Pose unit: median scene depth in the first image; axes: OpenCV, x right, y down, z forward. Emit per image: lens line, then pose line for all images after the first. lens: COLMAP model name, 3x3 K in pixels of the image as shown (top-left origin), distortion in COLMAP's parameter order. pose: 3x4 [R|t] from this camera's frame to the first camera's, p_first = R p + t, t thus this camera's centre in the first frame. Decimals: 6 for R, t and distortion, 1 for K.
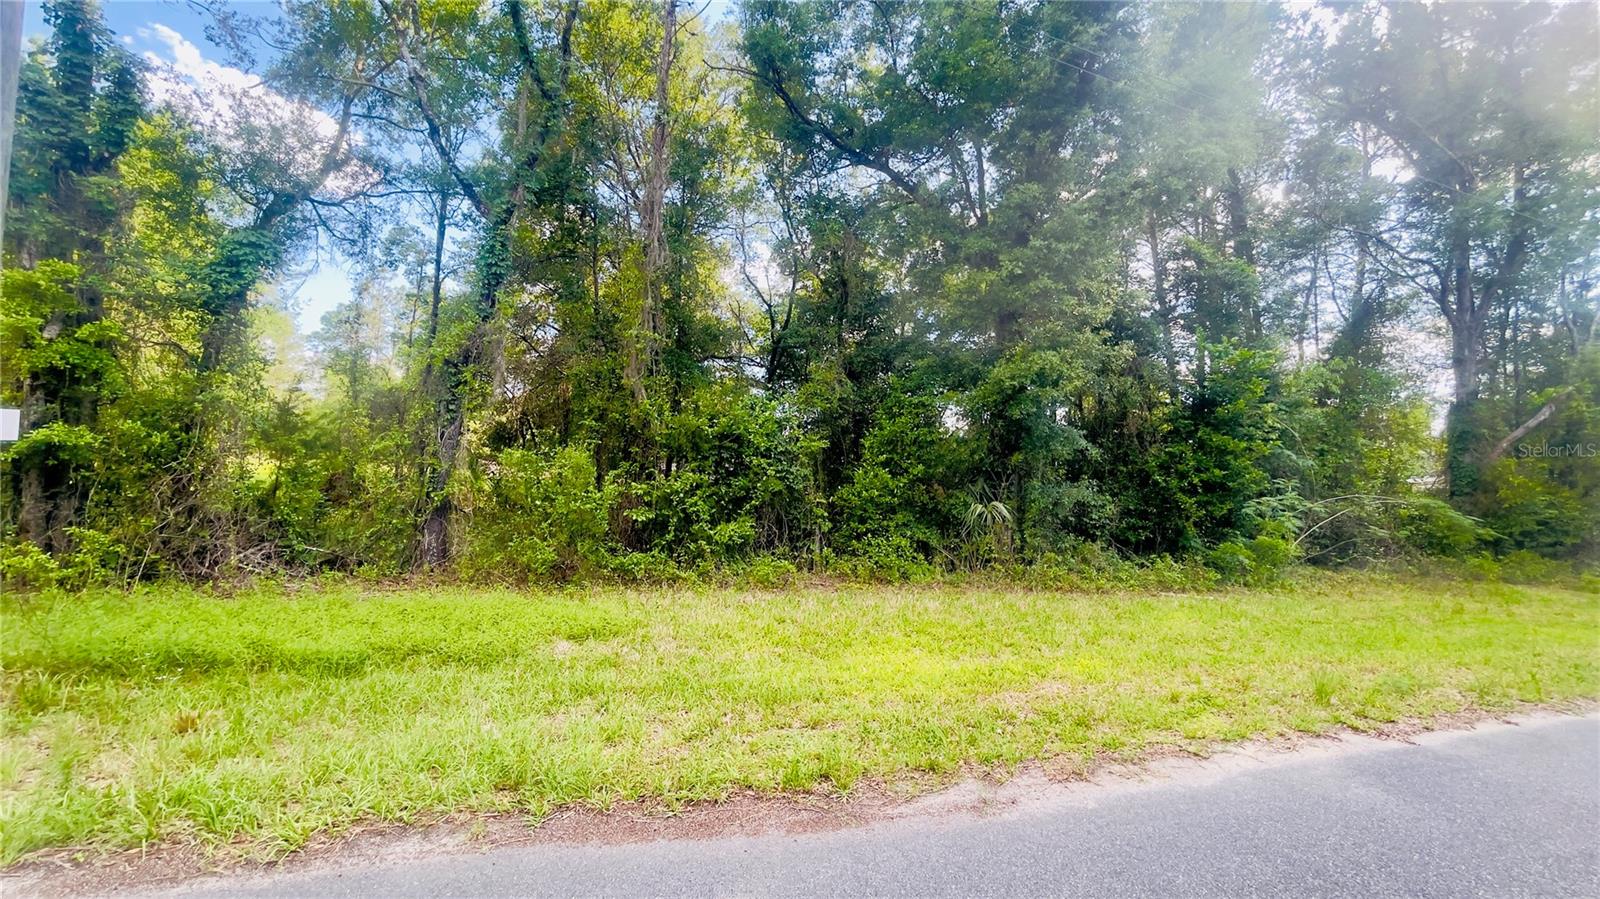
lens RADIAL K [[623.1, 0, 800.0], [0, 623.1, 449.5], [0, 0, 1]] dist [-0.033820, 0.000025]
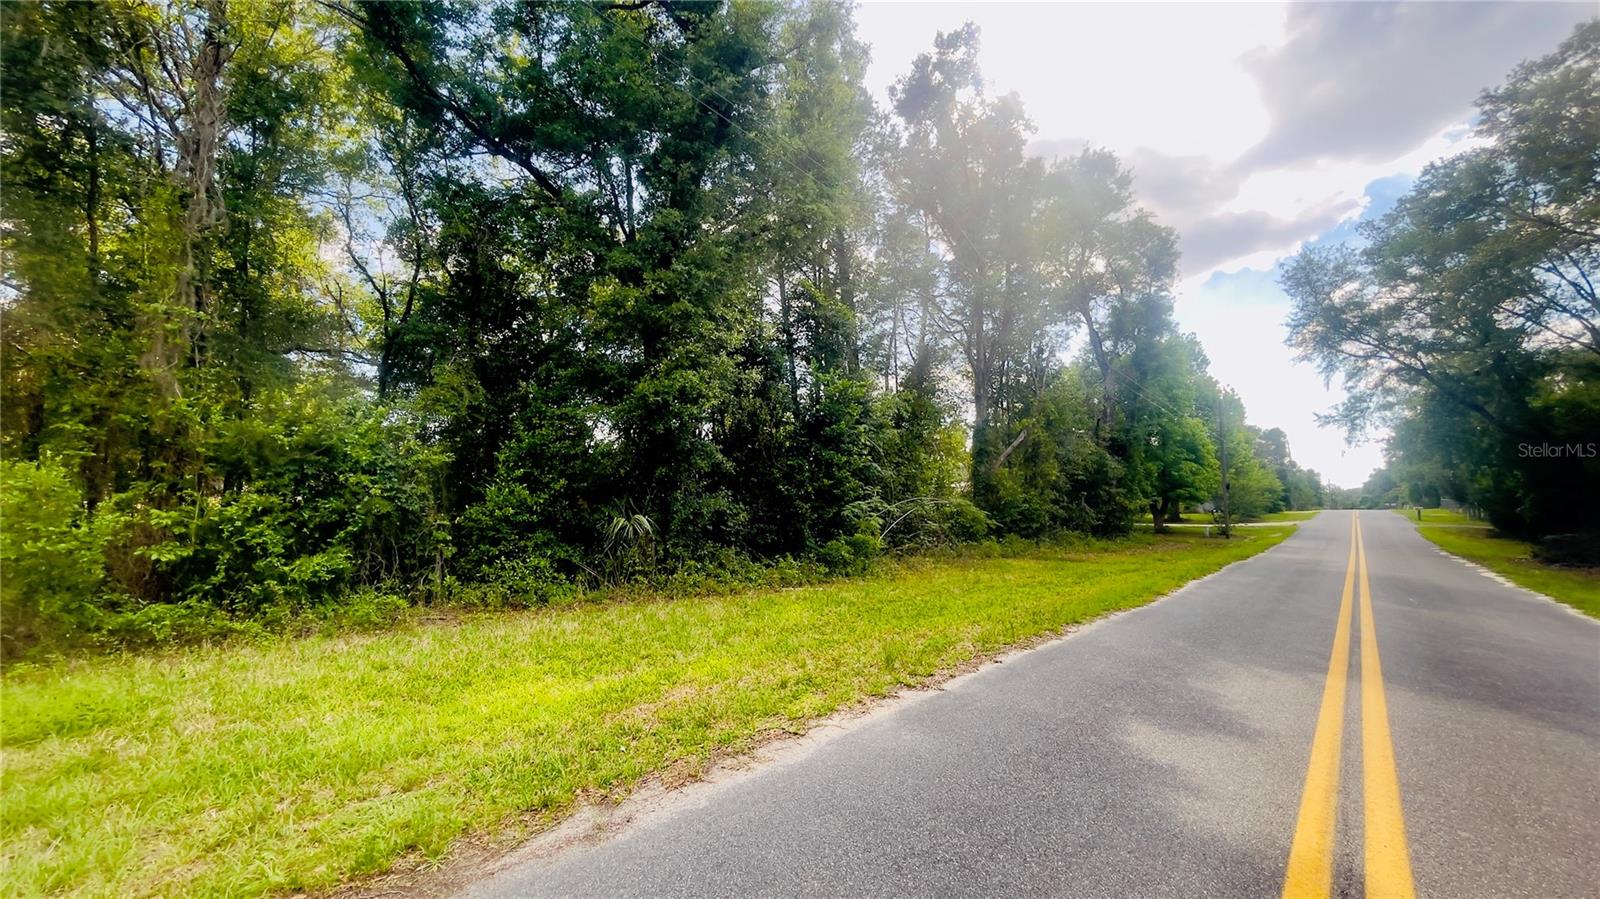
lens RADIAL K [[625.1, 0, 800.0], [0, 625.1, 449.5], [0, 0, 1]] dist [-0.060749, 0.012468]
pose [[0.854387, 0.007747, 0.519579, 0.016110], [0.003750, 0.999771, -0.021073, -0.000247], [-0.519624, 0.019953, 0.854162, 0.000726]]
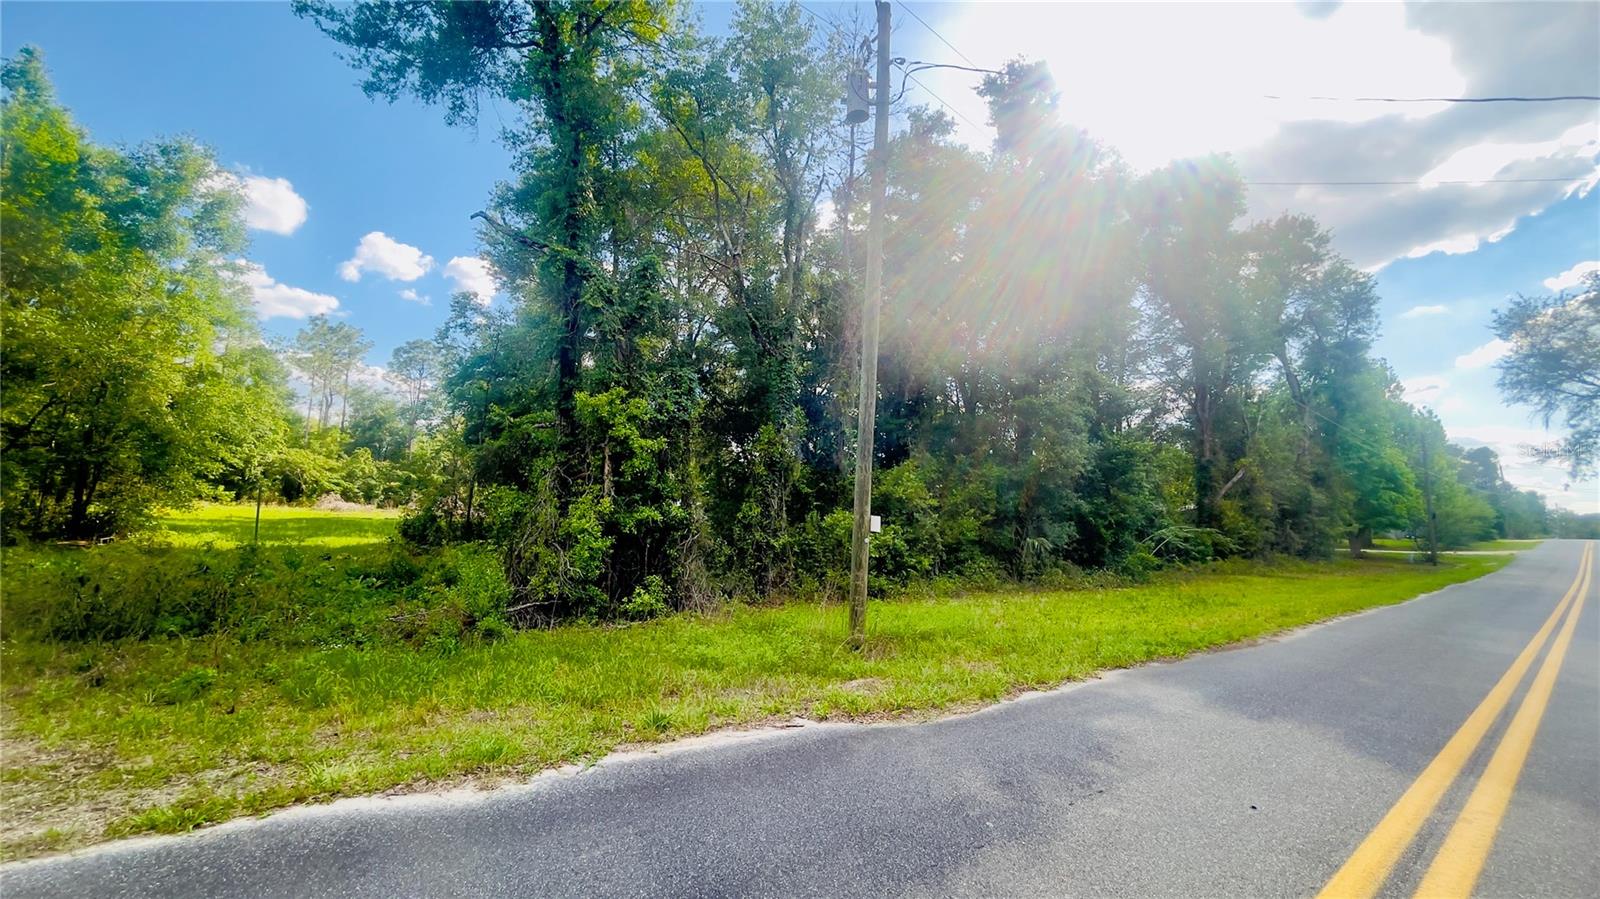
lens RADIAL K [[614.5, 0, 800.0], [0, 614.5, 449.5], [0, 0, 1]] dist [-0.017140, -0.000087]
pose [[0.933995, 0.017257, 0.356868, -0.428397], [-0.001760, 0.999043, -0.043706, -0.039447], [-0.357281, 0.040193, 0.933132, -0.152791]]
